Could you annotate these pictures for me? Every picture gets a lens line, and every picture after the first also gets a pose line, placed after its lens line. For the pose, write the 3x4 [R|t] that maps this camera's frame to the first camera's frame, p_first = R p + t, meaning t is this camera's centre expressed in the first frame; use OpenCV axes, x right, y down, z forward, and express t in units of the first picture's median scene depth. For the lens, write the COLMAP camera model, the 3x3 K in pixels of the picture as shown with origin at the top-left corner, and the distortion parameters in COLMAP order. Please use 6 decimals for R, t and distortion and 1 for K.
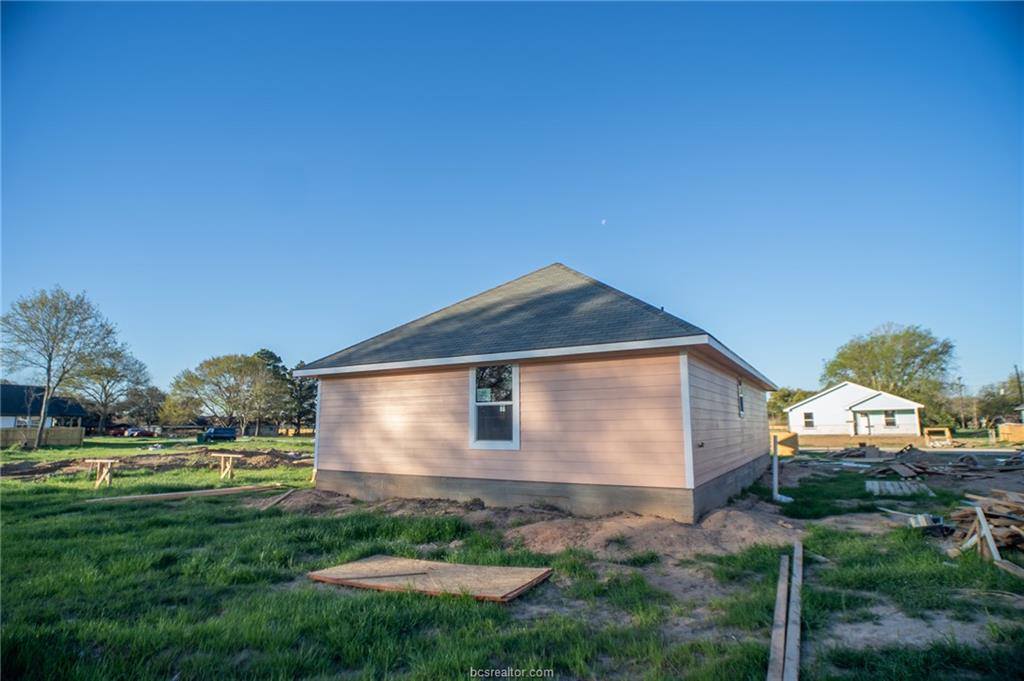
lens RADIAL K [[532.2, 0, 512.0], [0, 532.2, 340.5], [0, 0, 1]] dist [-0.030295, 0.001922]
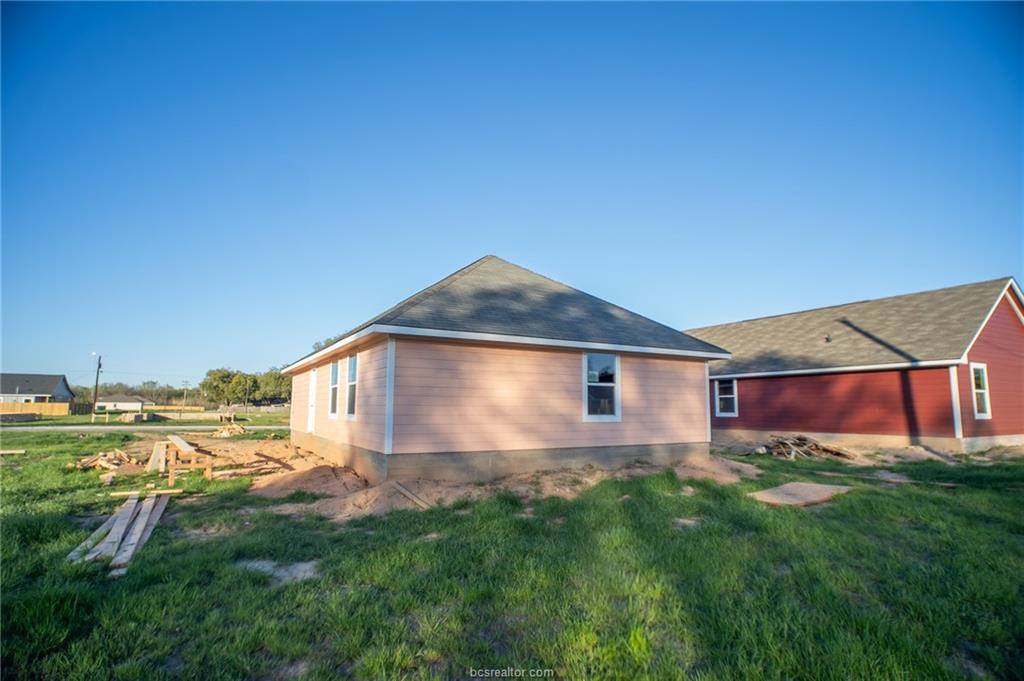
lens RADIAL K [[532.2, 0, 512.0], [0, 532.2, 340.5], [0, 0, 1]] dist [-0.030295, 0.001922]
pose [[0.499524, 0.118327, 0.858181, -1.159619], [-0.147907, 0.987732, -0.050097, 0.107911], [-0.853580, -0.101906, 0.510897, 0.551657]]
